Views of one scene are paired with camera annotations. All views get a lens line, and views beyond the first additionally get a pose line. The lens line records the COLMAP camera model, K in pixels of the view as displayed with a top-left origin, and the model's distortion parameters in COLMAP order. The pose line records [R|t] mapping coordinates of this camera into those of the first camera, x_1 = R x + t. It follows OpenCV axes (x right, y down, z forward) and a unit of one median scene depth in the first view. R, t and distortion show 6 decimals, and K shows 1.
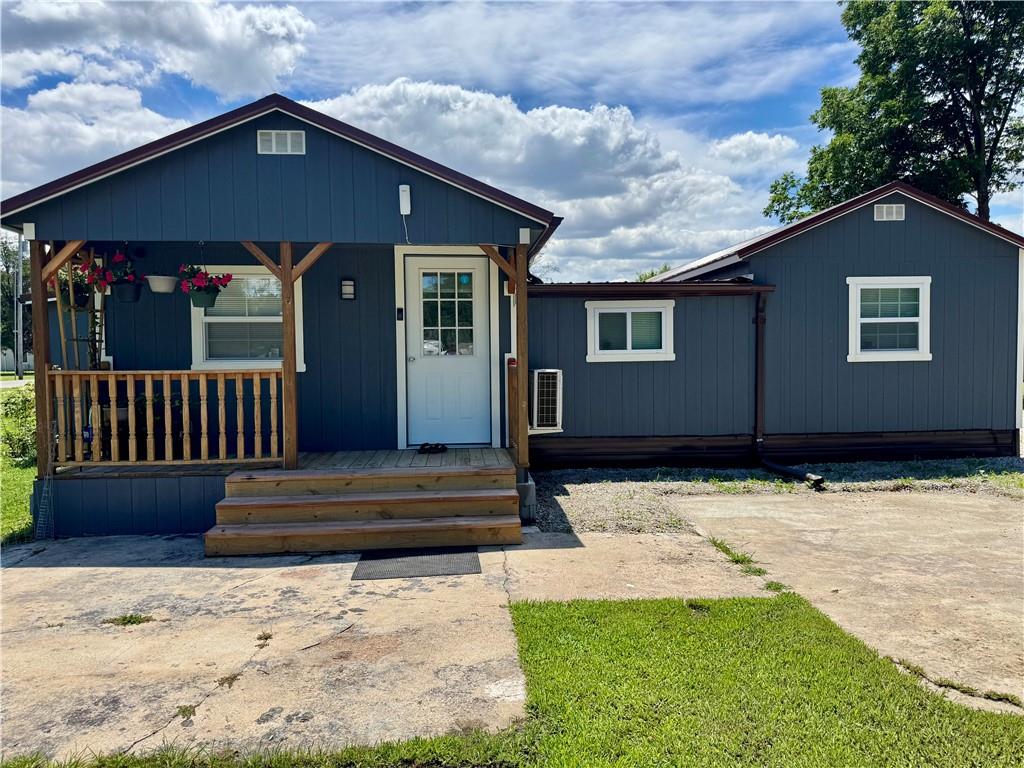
lens RADIAL K [[714.2, 0, 512.0], [0, 714.2, 384.0], [0, 0, 1]] dist [0.027073, -0.005874]
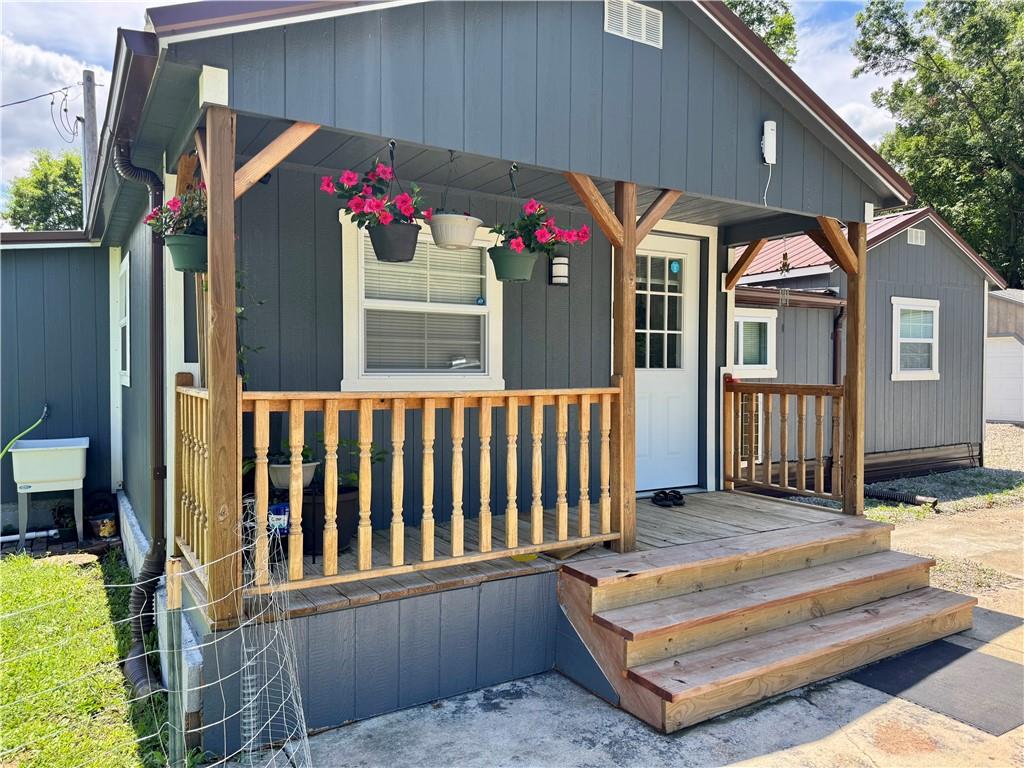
lens RADIAL K [[723.3, 0, 512.0], [0, 723.3, 384.0], [0, 0, 1]] dist [-0.008026, -0.003183]
pose [[0.899162, 0.003674, 0.437601, -0.513863], [0.005460, 0.999793, -0.019612, -0.010245], [-0.437582, 0.020024, 0.898955, 0.371337]]
